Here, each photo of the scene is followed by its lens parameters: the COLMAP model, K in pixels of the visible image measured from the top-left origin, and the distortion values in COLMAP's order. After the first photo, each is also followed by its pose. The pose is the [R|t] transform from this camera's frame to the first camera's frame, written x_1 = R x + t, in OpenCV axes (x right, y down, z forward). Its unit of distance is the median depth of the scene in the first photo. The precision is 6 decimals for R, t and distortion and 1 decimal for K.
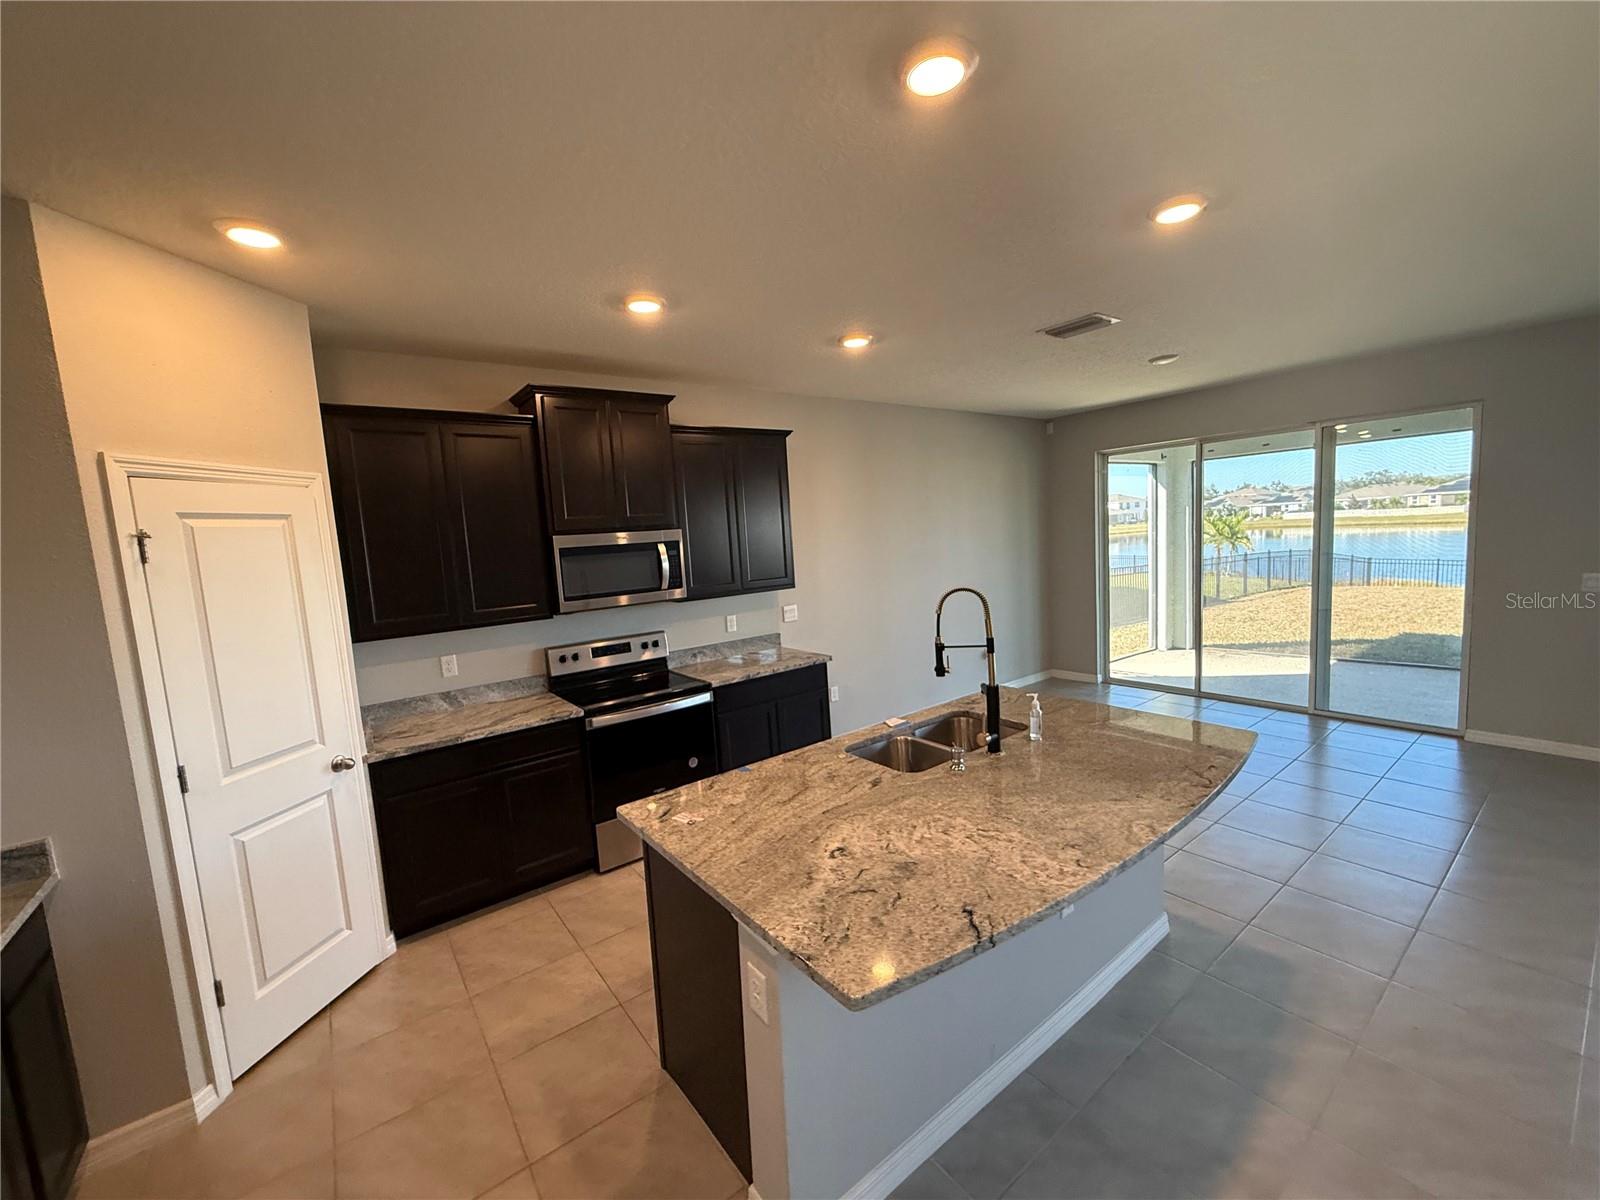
lens RADIAL K [[634.3, 0, 789.8], [0, 634.3, 635.9], [0, 0, 1]] dist [0.002484, 0.000097]
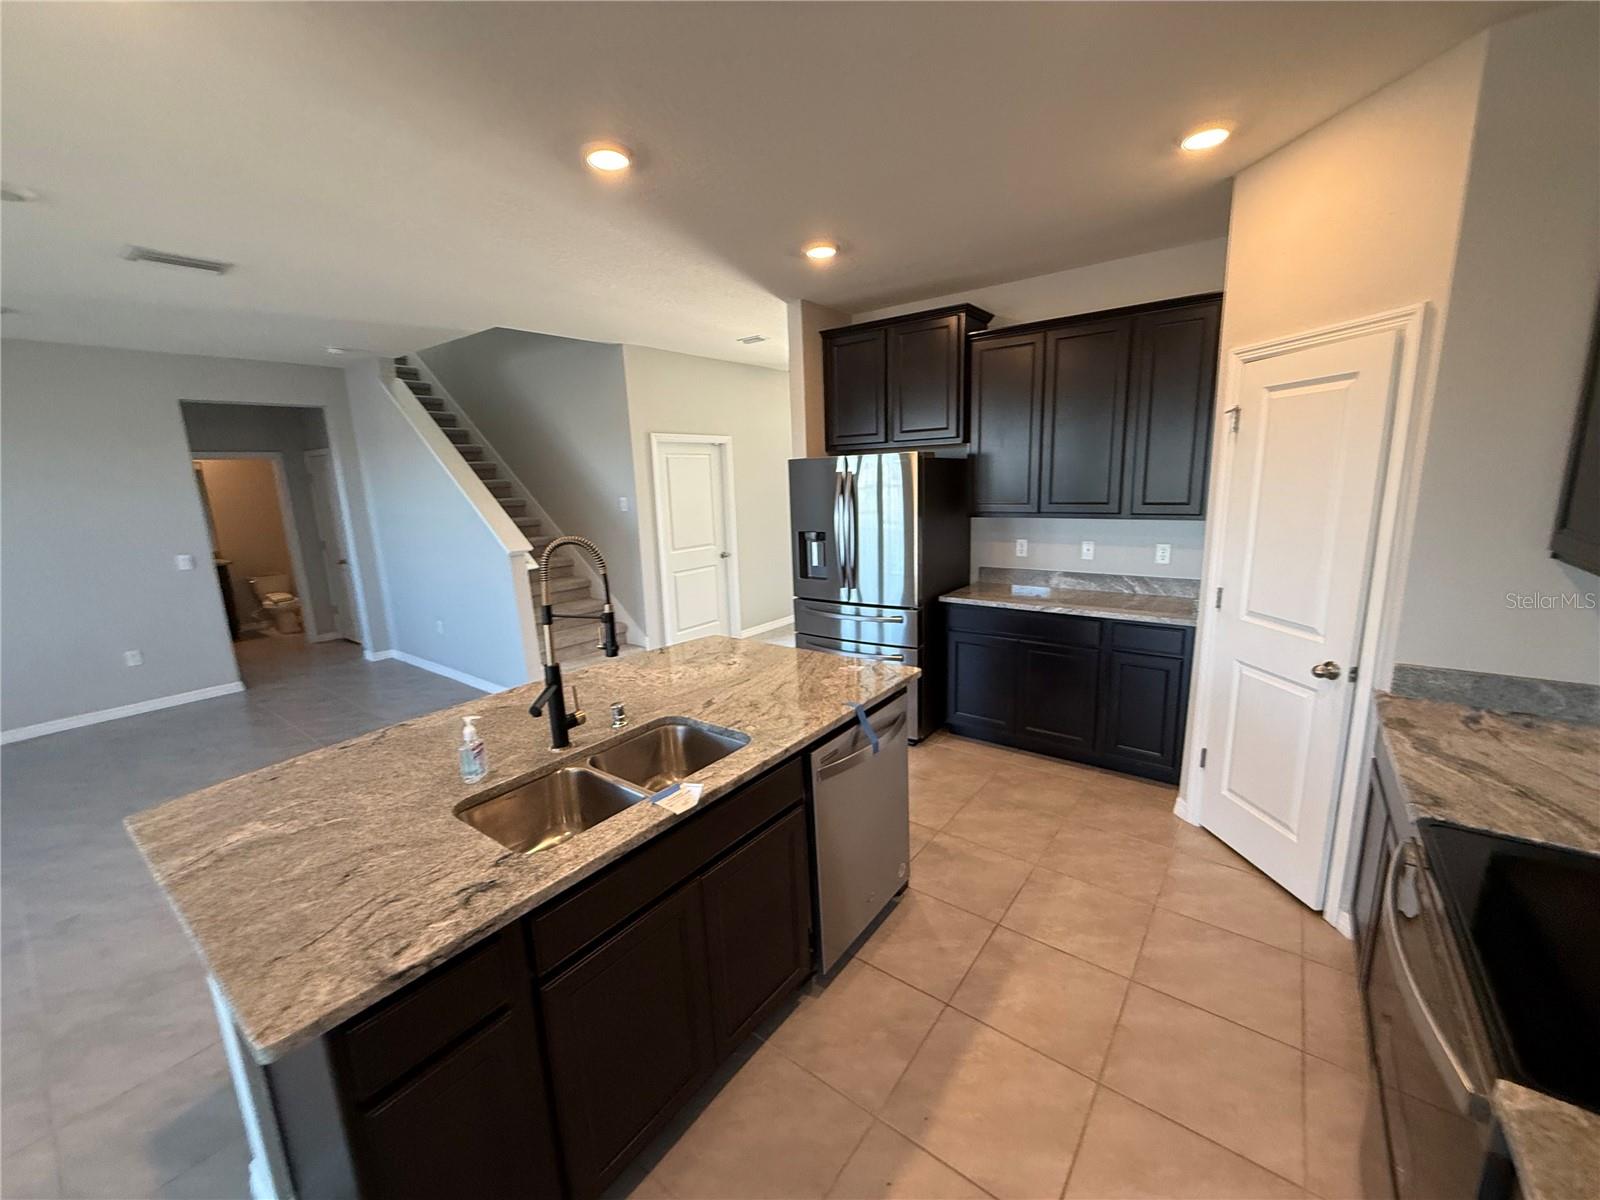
lens RADIAL K [[634.3, 0, 793.8], [0, 634.3, 604.1], [0, 0, 1]] dist [0.002484, 0.000097]
pose [[-0.958310, 0.148908, -0.243861, 0.076173], [0.049532, 0.927120, 0.371476, -0.097446], [0.281404, 0.343910, -0.895844, 0.631927]]
